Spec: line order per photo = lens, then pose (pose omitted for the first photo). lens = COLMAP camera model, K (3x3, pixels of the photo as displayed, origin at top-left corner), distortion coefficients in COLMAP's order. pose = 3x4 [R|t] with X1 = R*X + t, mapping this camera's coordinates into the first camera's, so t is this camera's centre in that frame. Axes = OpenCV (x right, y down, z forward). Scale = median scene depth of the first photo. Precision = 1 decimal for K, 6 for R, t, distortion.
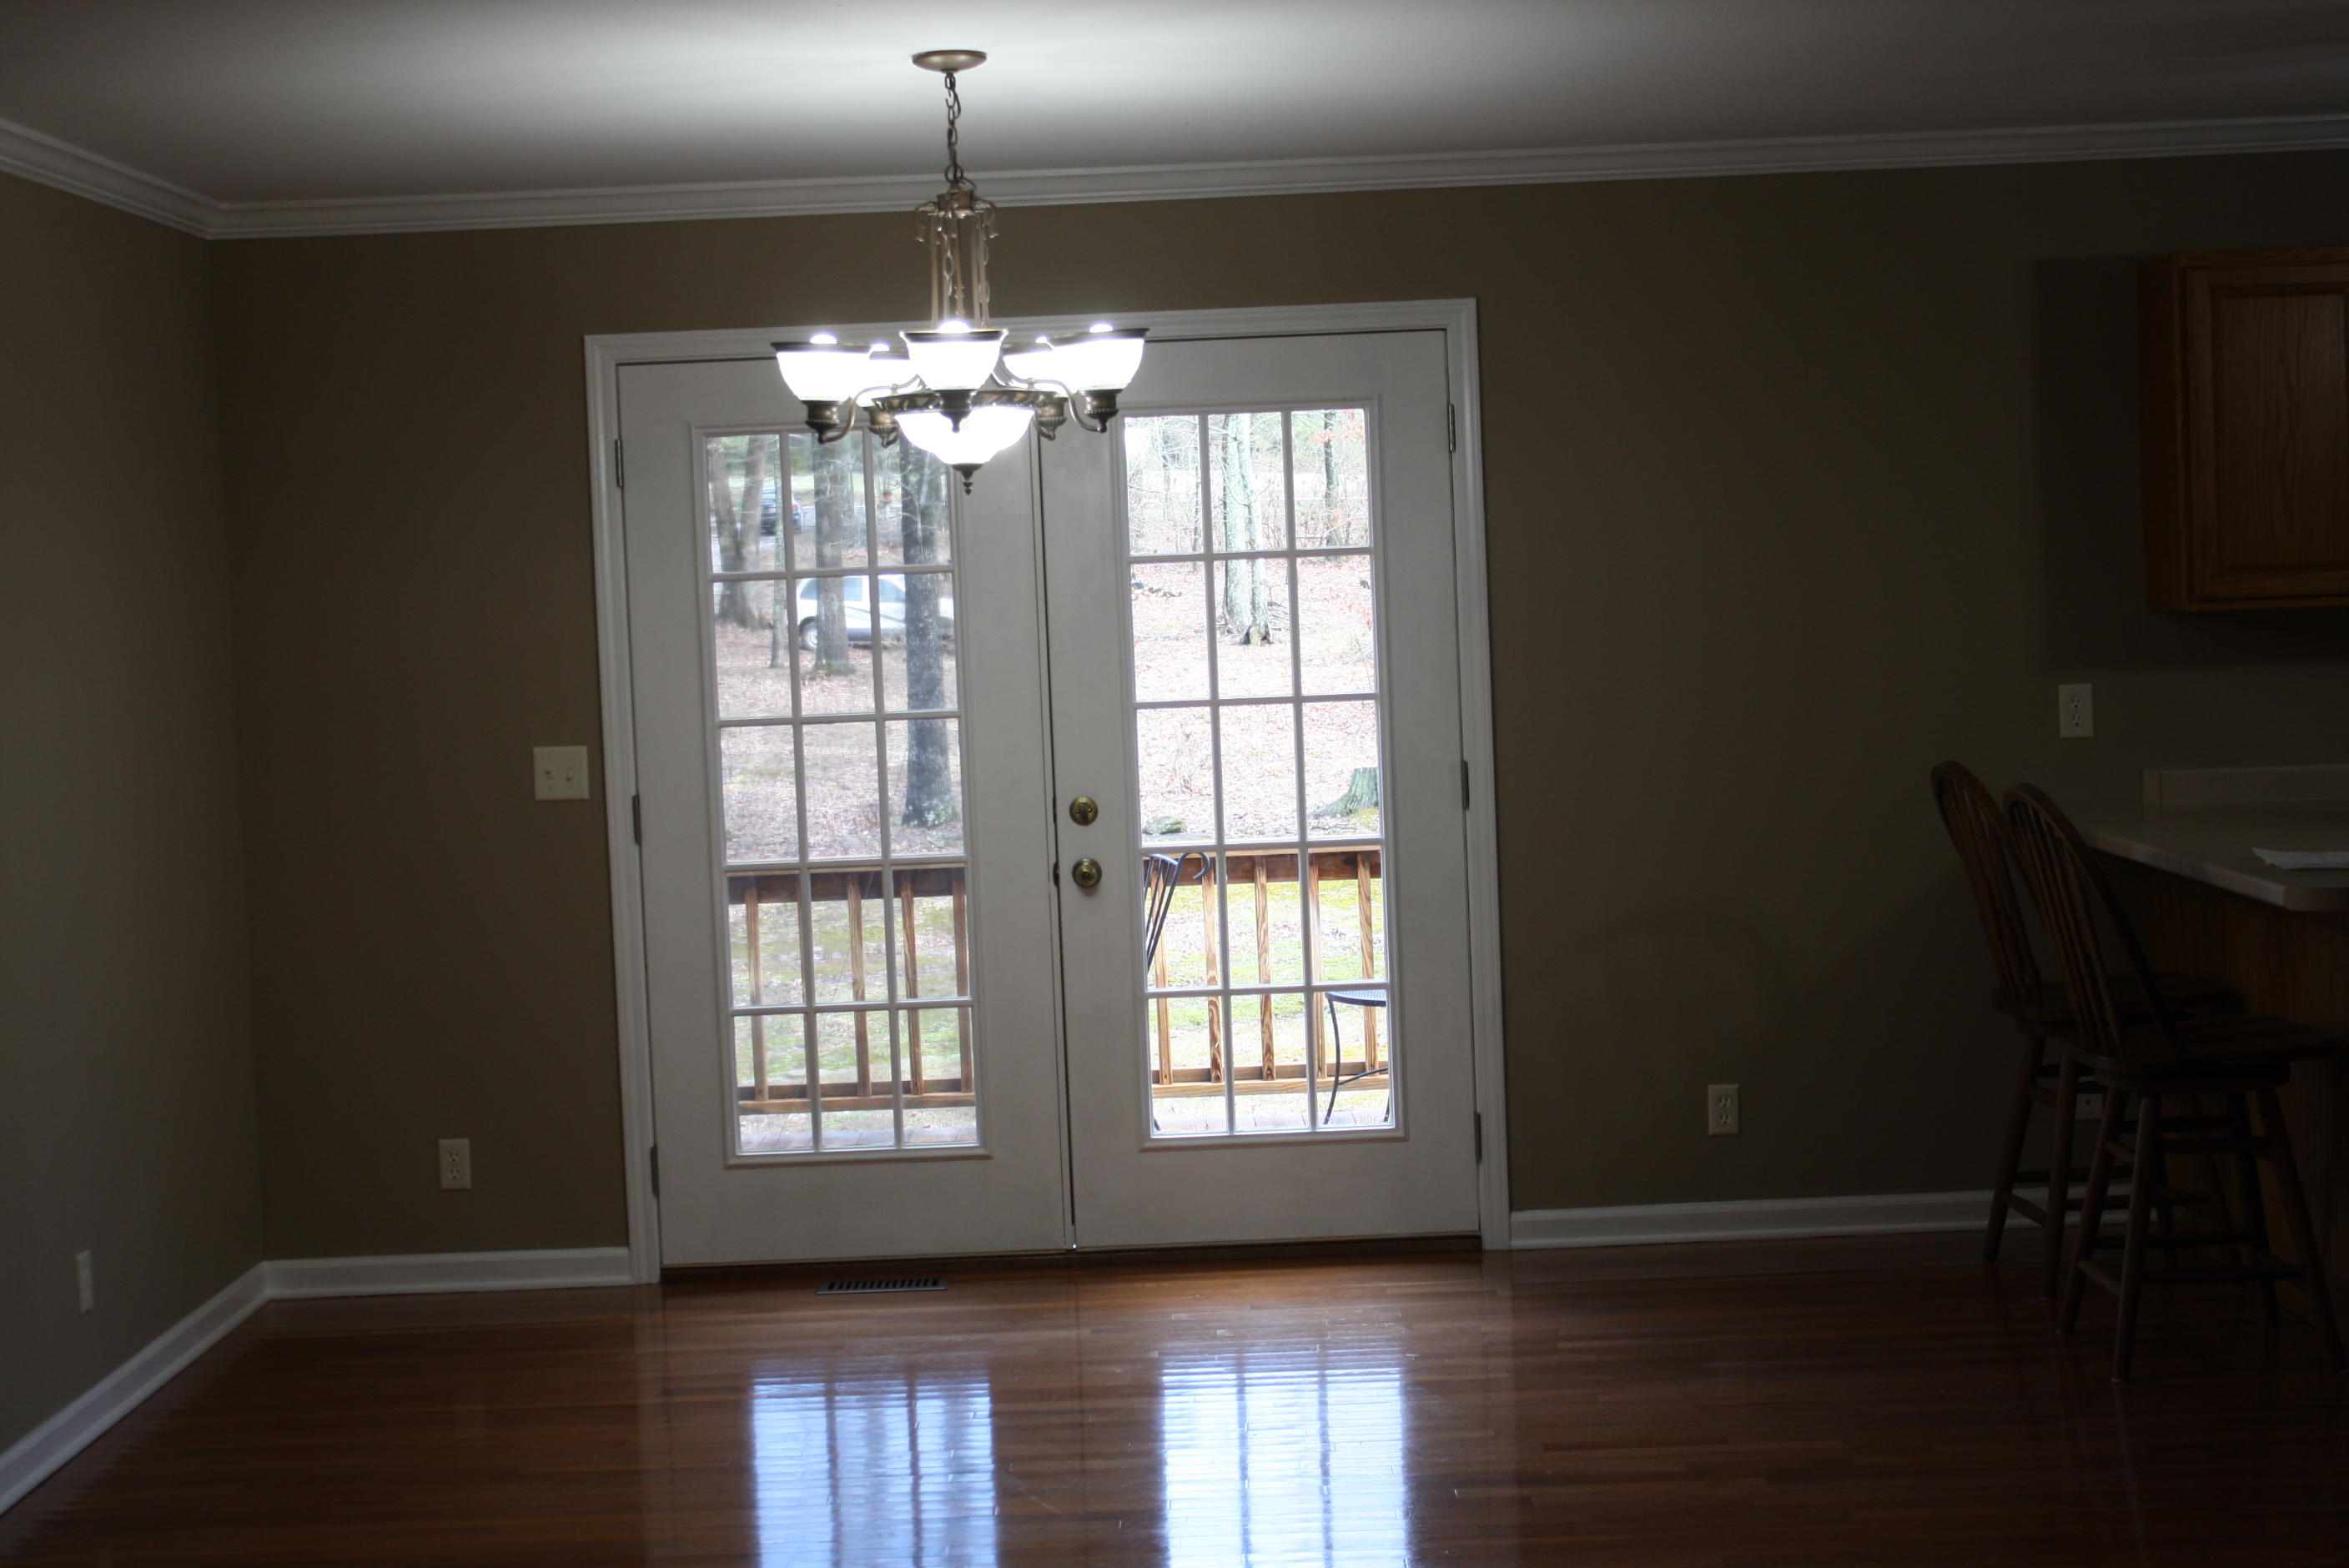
lens RADIAL K [[3604.8, 0, 1180.3], [0, 3604.8, 769.1], [0, 0, 1]] dist [-0.040342, 0.179750]
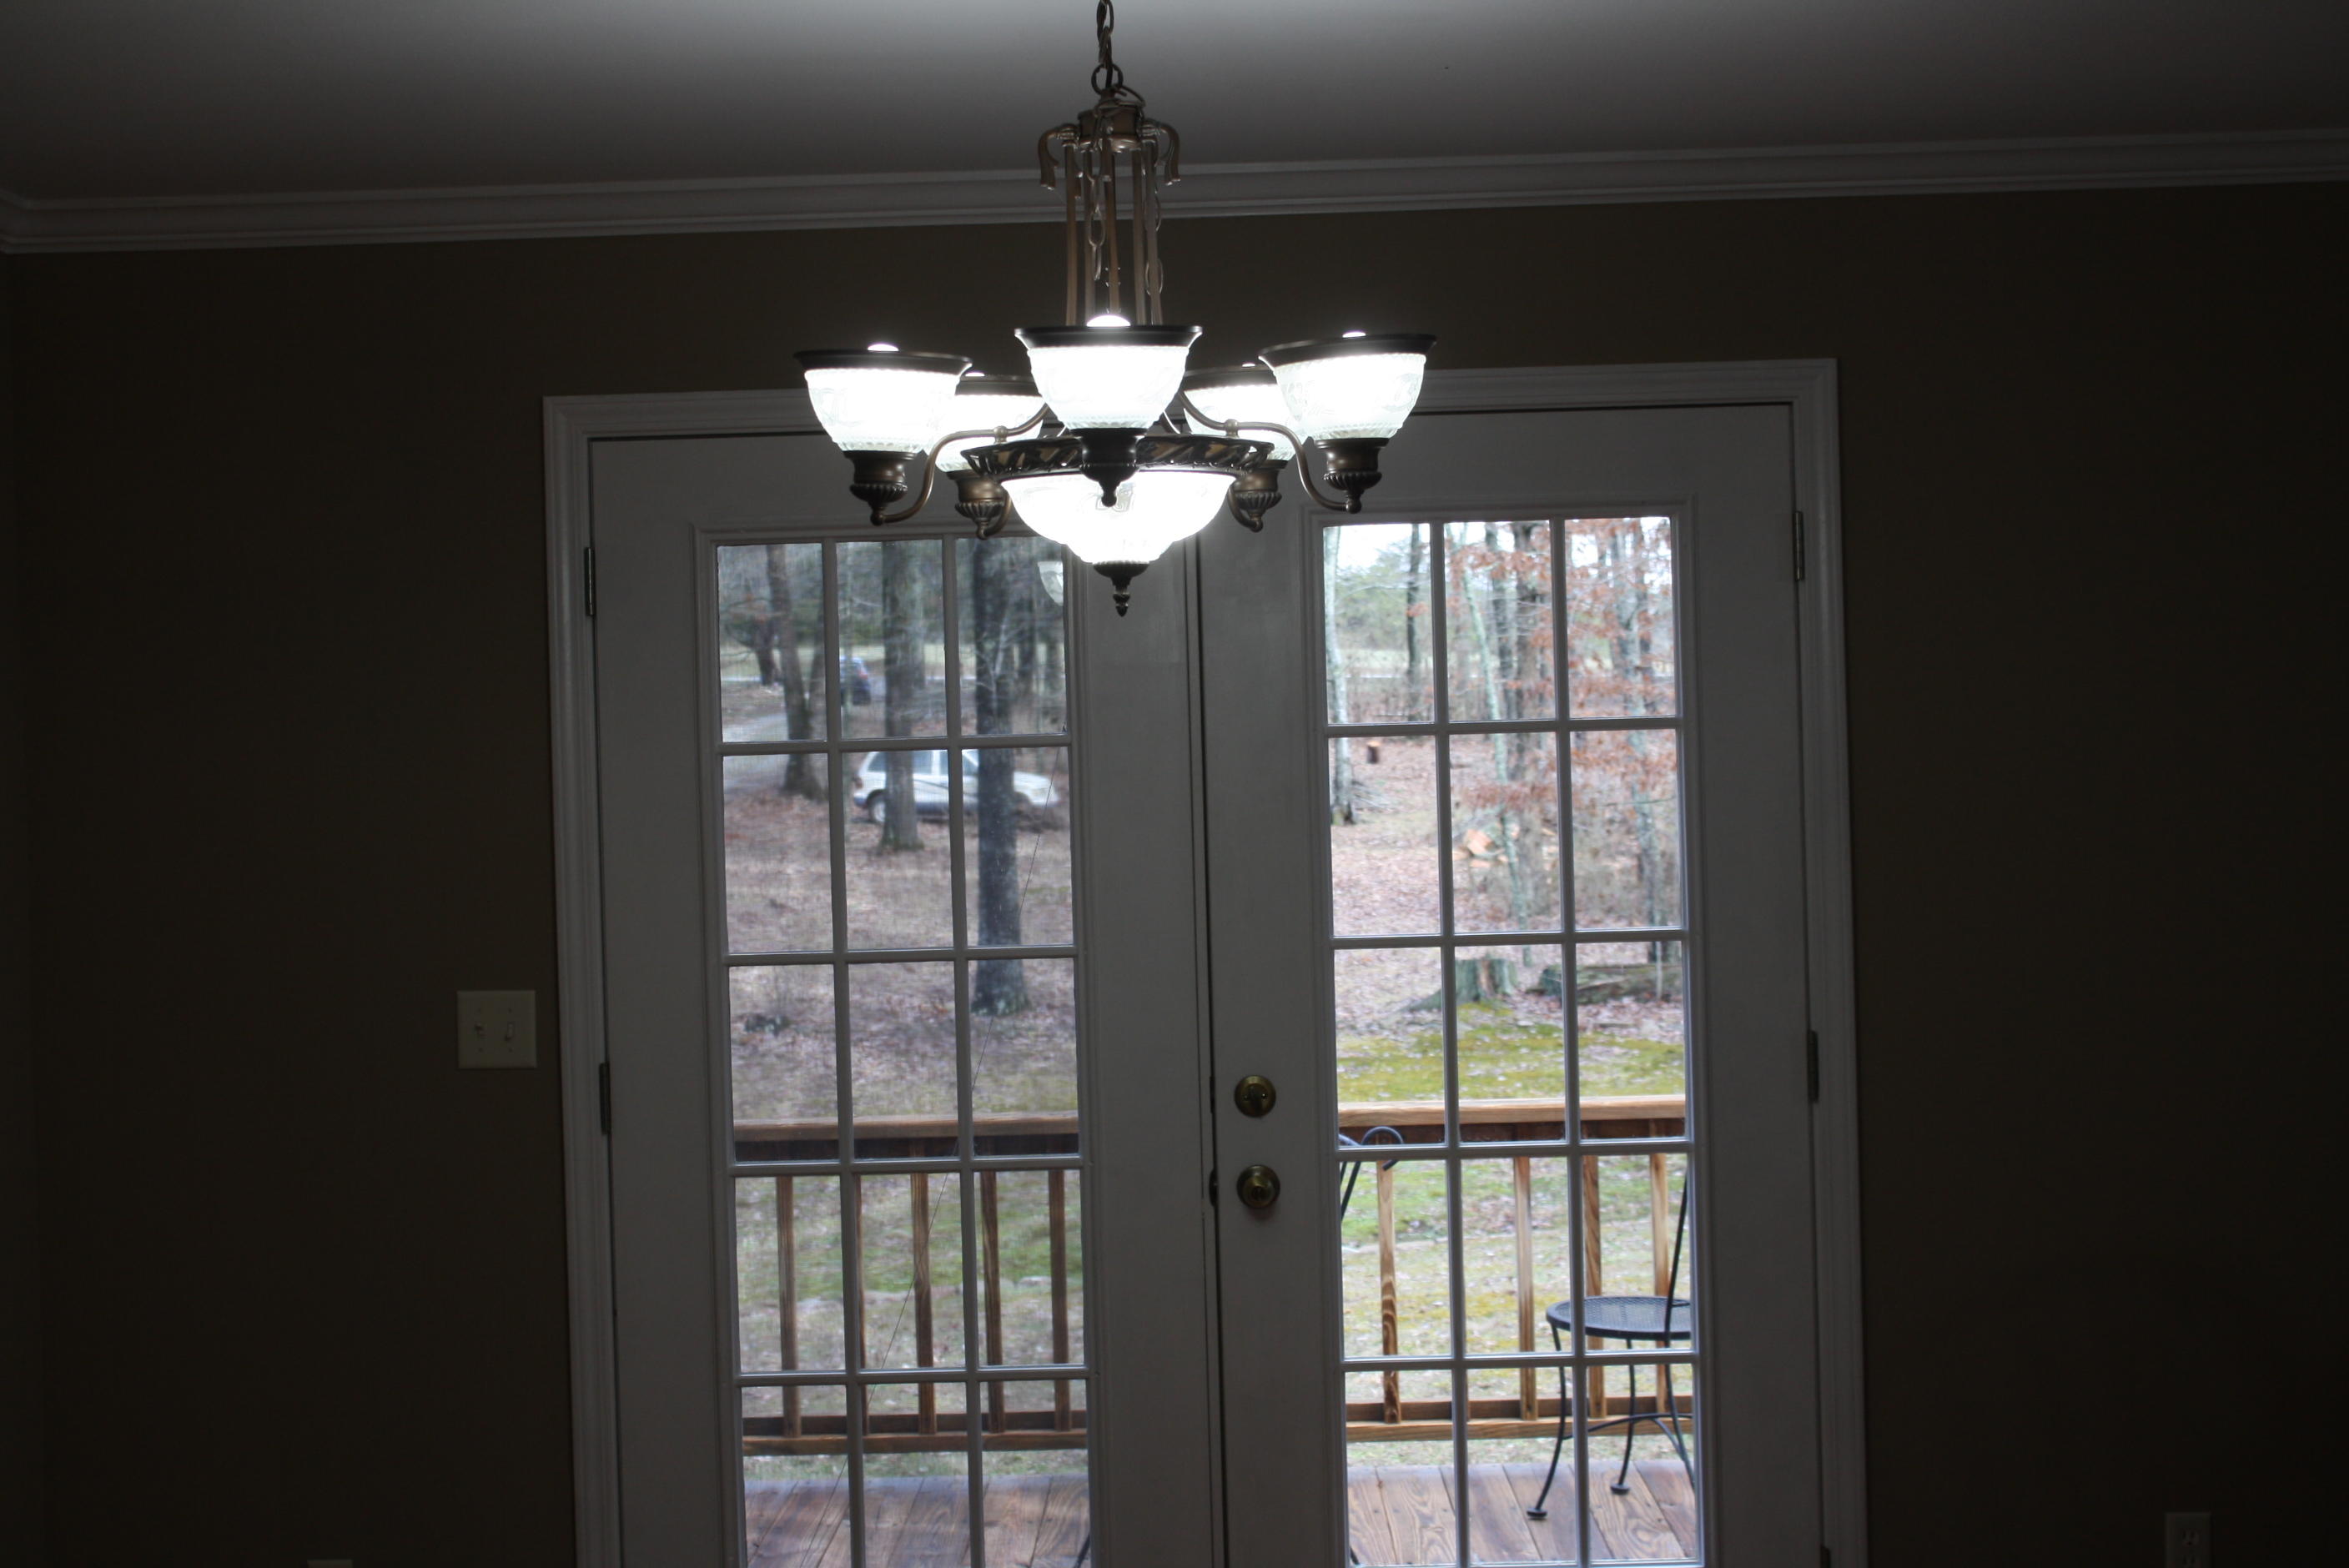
lens RADIAL K [[3604.8, 0, 1180.3], [0, 3604.8, 769.1], [0, 0, 1]] dist [-0.040342, 0.179750]
pose [[0.999727, 0.013506, -0.019050, -0.029128], [-0.014419, 0.998713, -0.048634, -0.017180], [0.018369, 0.048895, 0.998635, 0.315585]]
